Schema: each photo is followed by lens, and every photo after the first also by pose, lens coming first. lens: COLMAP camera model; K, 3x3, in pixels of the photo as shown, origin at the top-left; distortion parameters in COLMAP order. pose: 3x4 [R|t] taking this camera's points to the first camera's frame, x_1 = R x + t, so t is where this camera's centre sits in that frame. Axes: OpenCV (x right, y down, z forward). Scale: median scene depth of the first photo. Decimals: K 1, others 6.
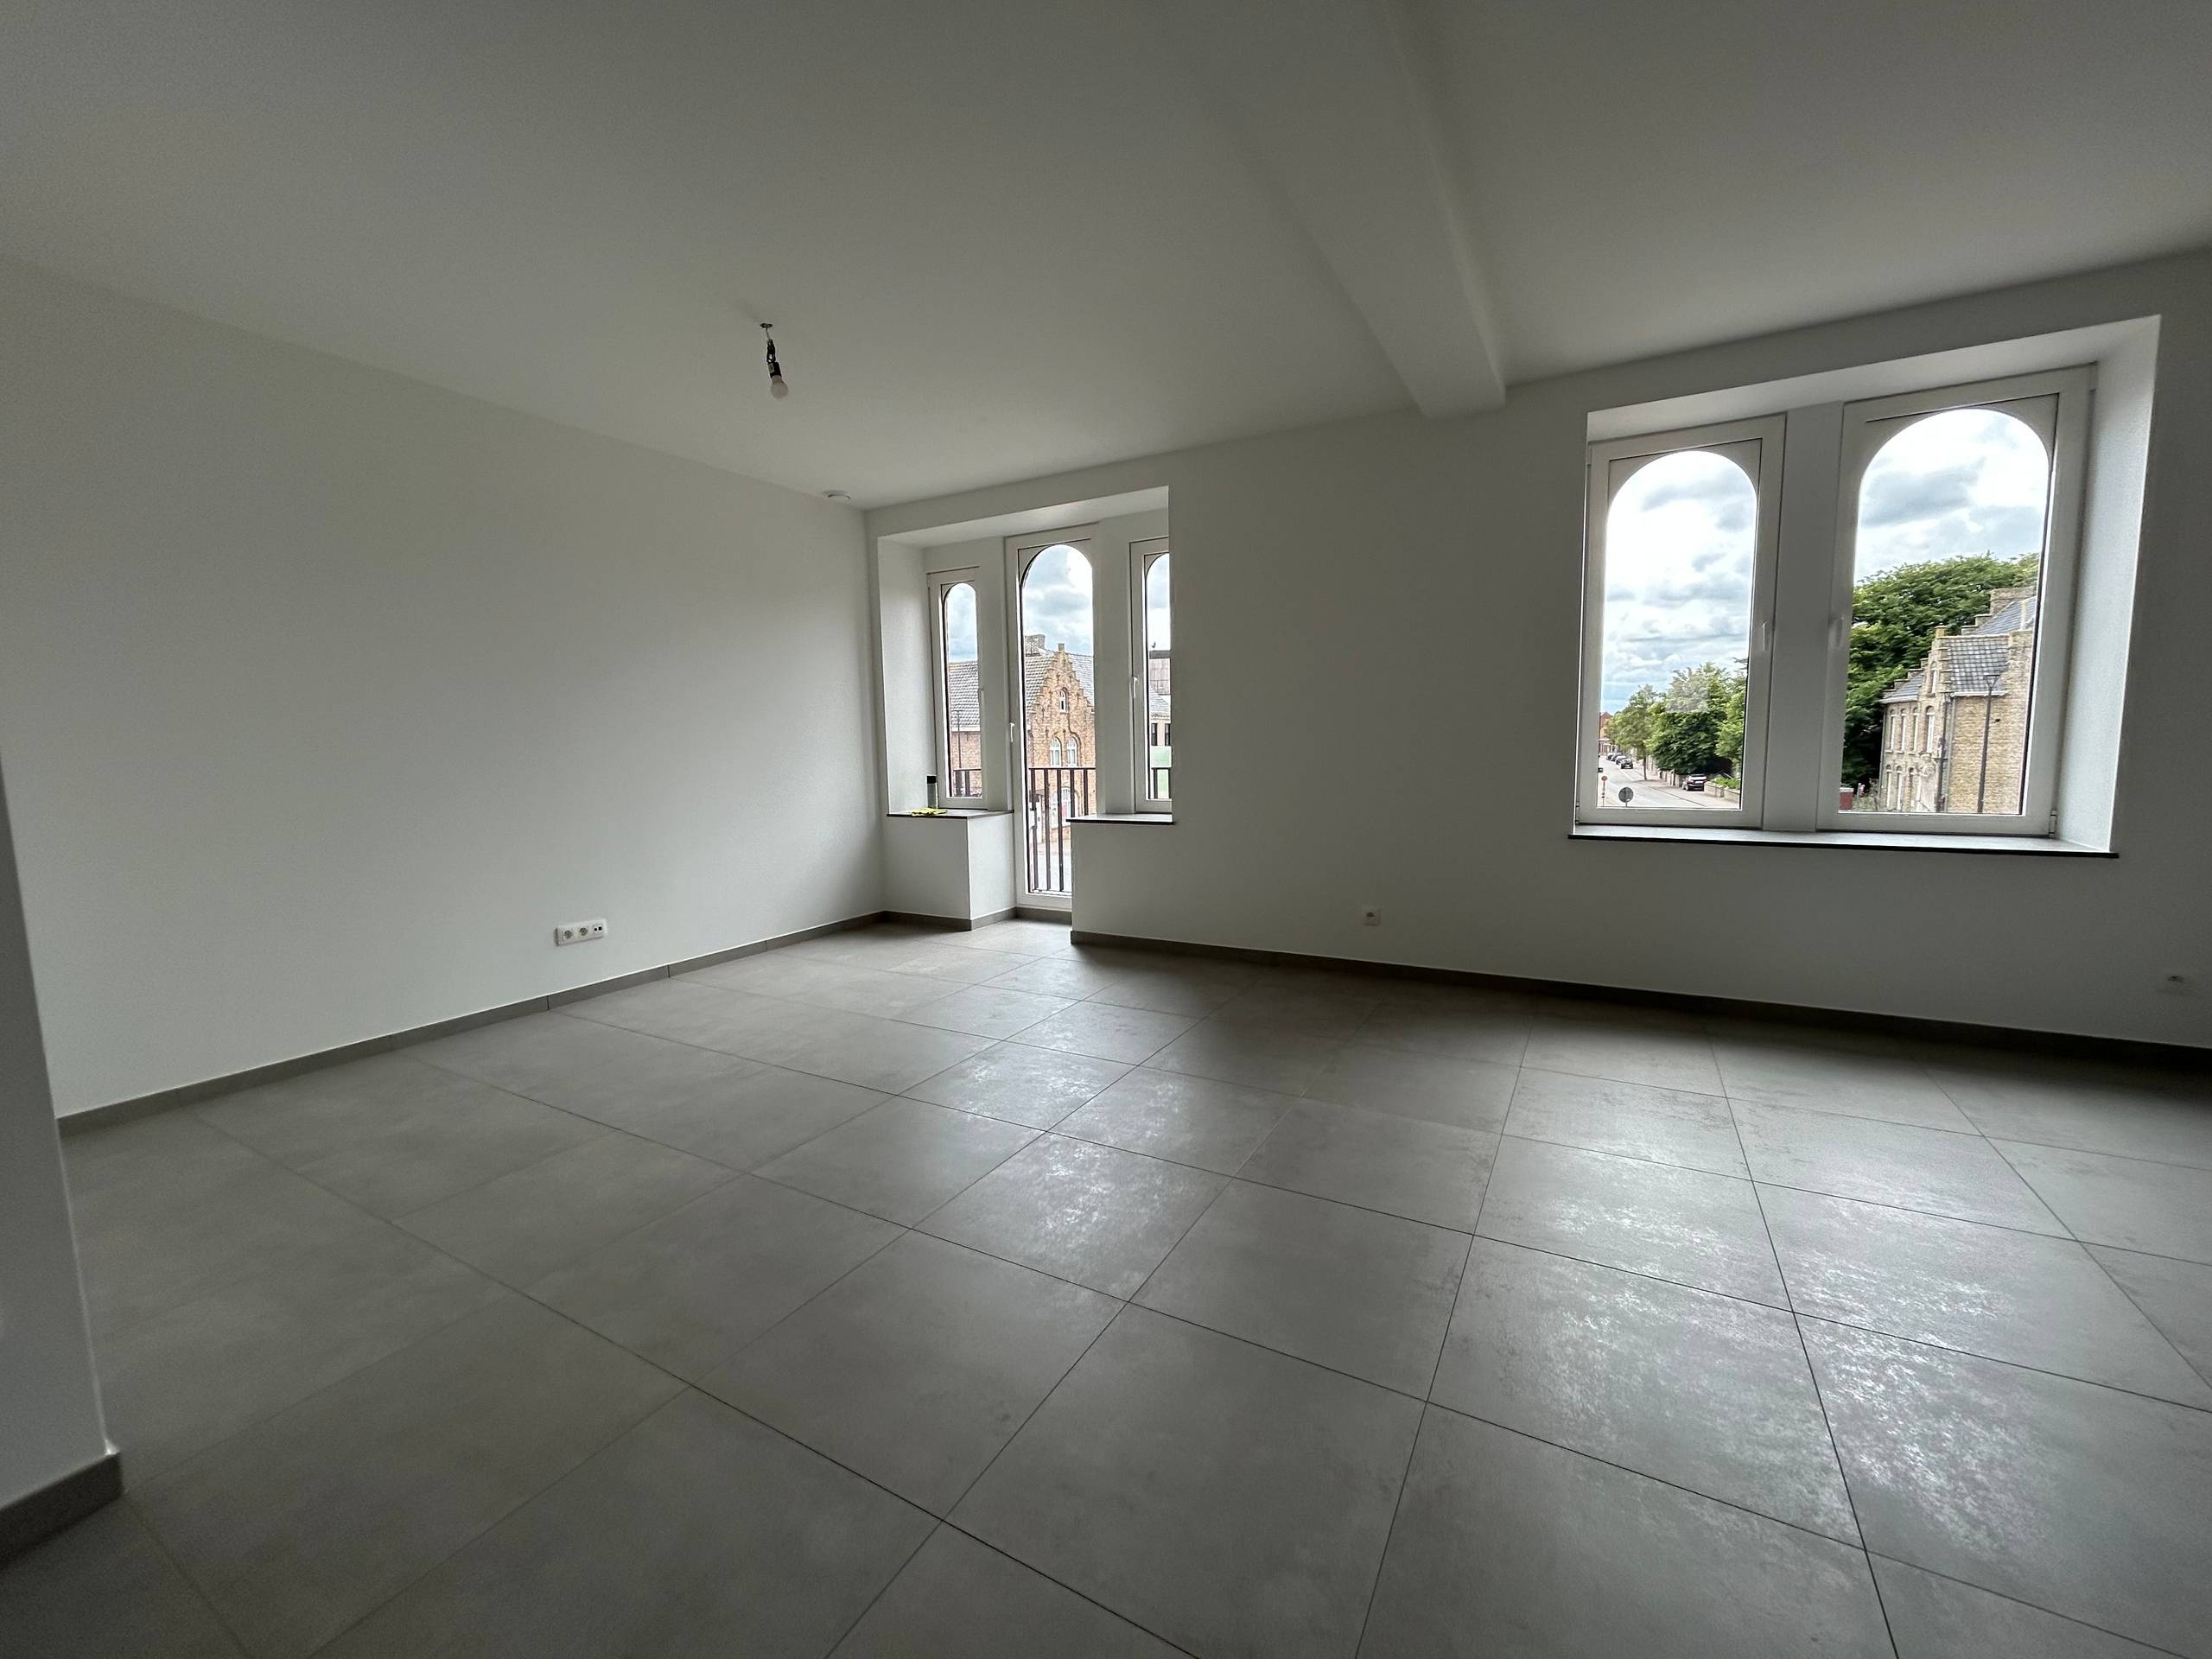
lens RADIAL K [[892.8, 0, 1107.9], [0, 892.8, 829.5], [0, 0, 1]] dist [0.000715, -0.000999]
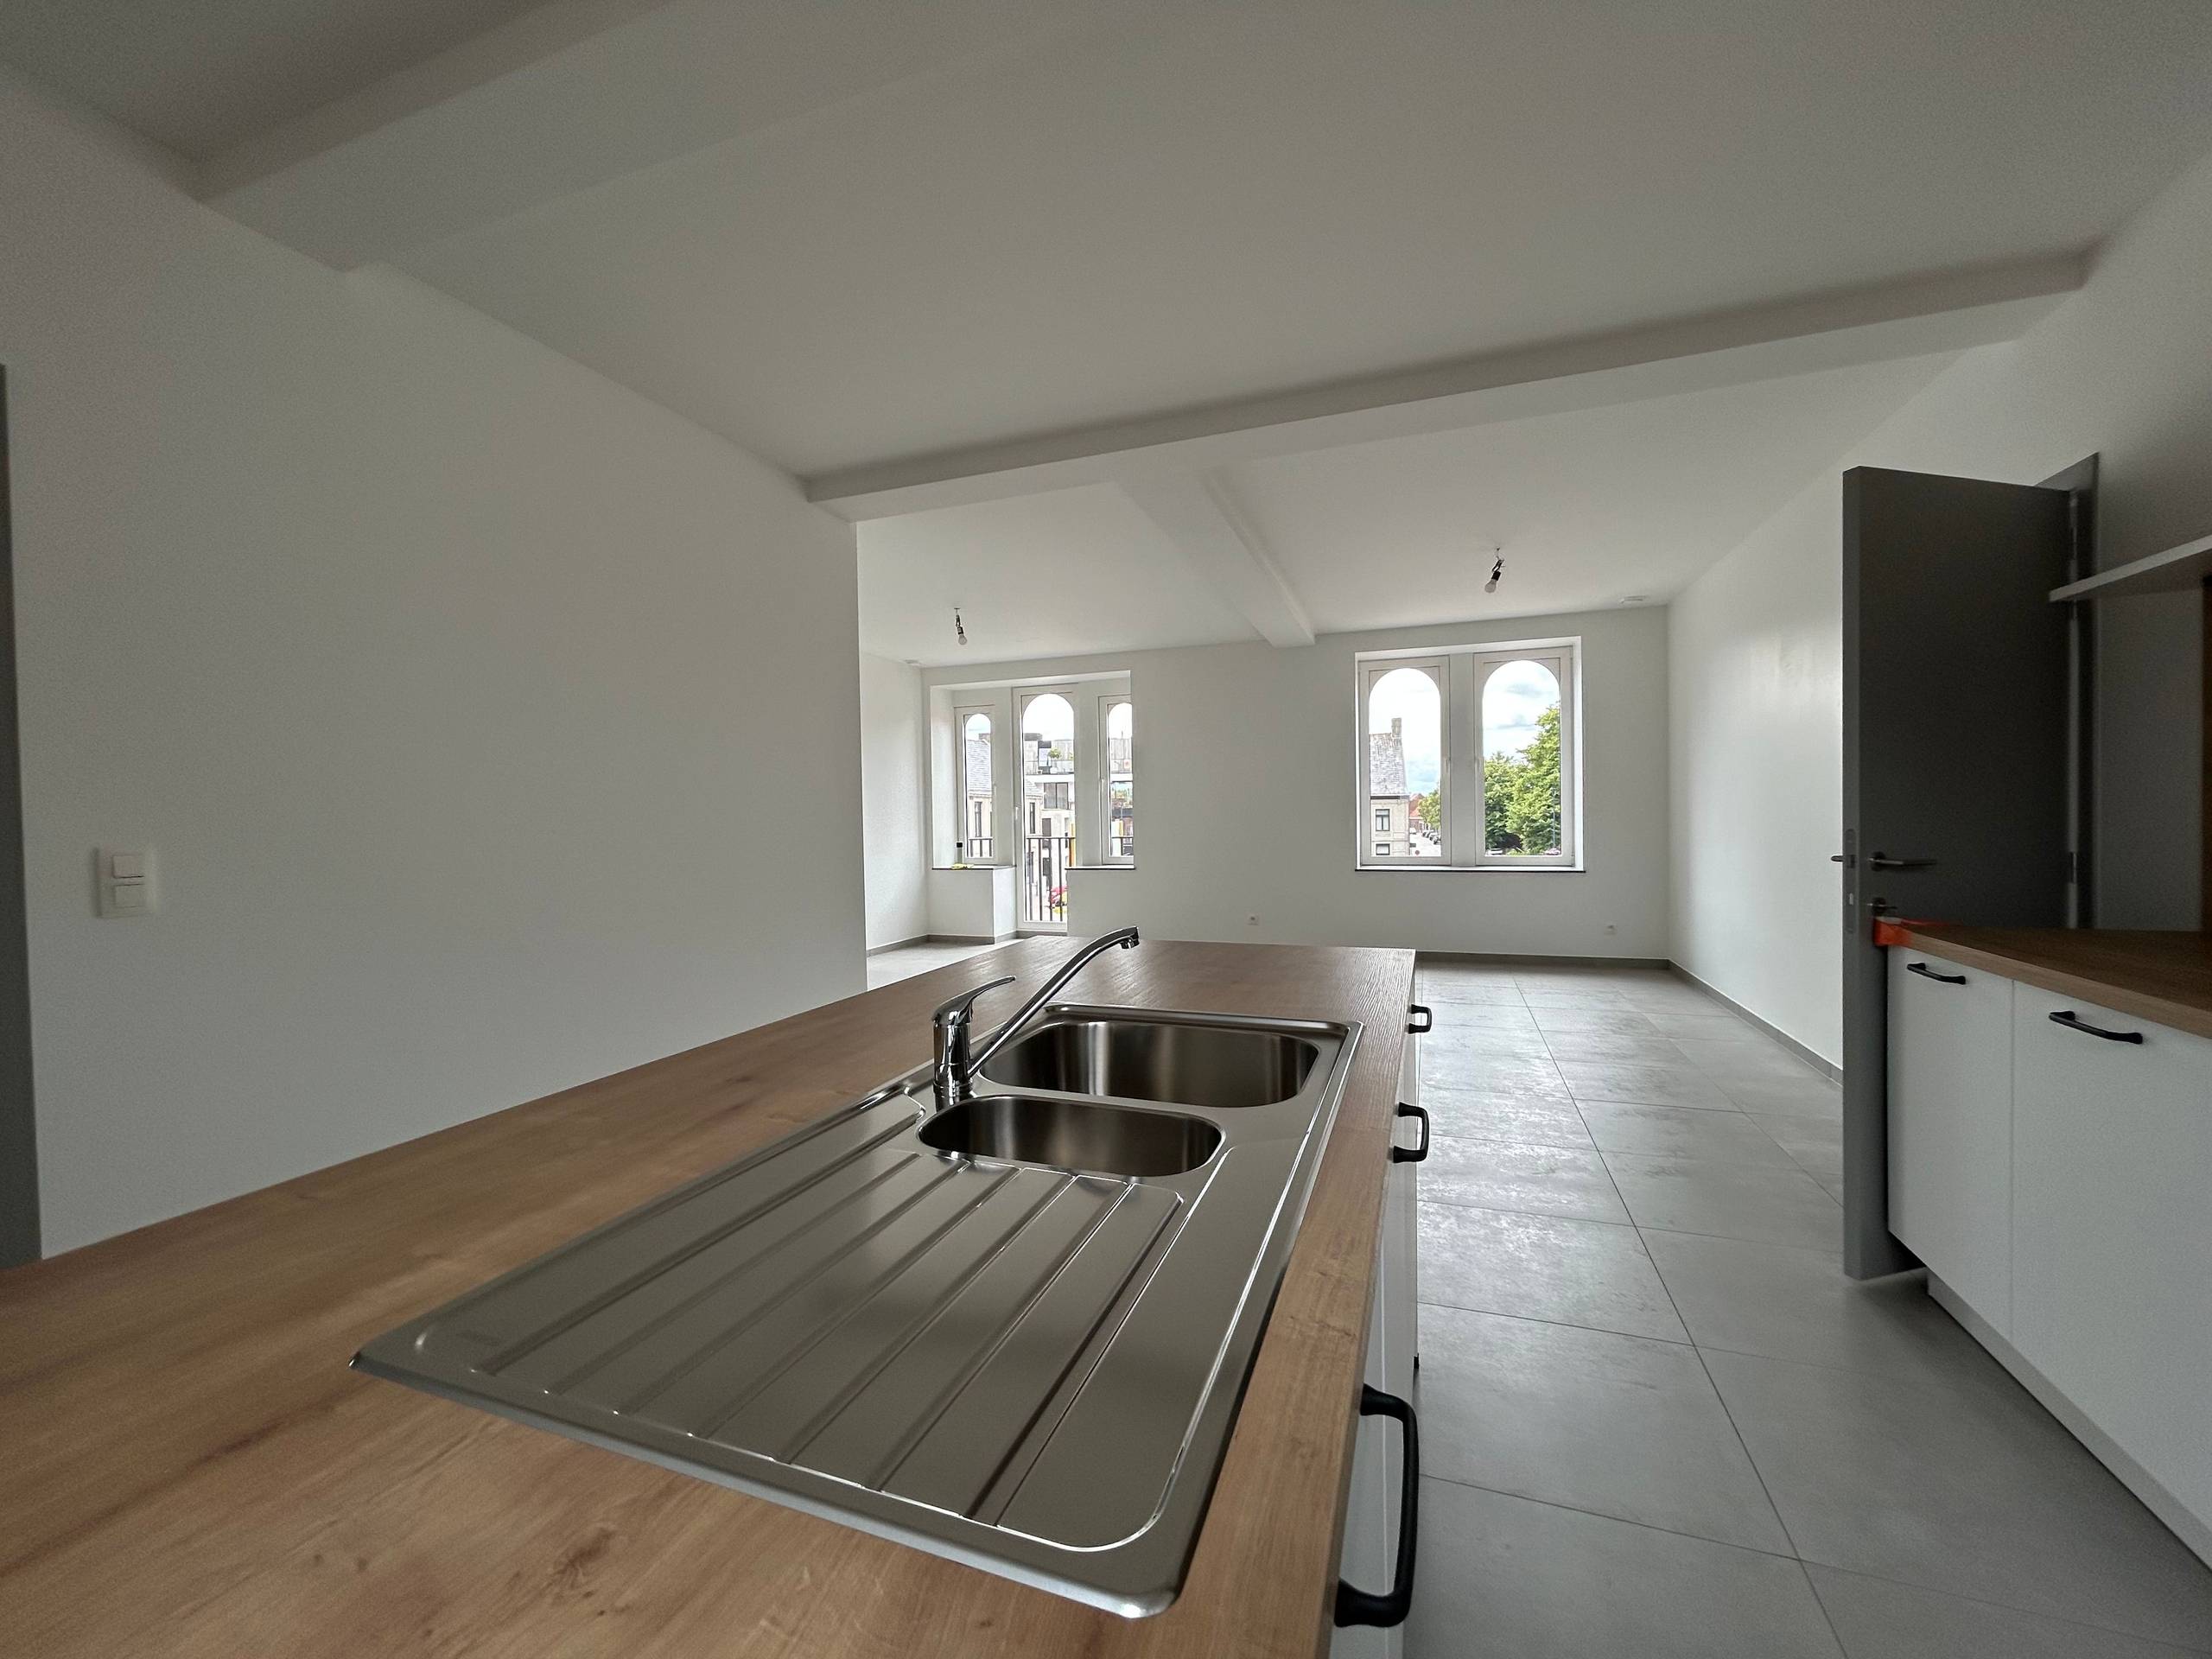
lens RADIAL K [[892.8, 0, 1113.2], [0, 892.8, 817.6], [0, 0, 1]] dist [0.000715, -0.000999]
pose [[0.985066, 0.001255, 0.172175, -0.214729], [0.016028, 0.994963, -0.098952, 0.052483], [-0.171432, 0.100234, 0.980084, -0.529016]]
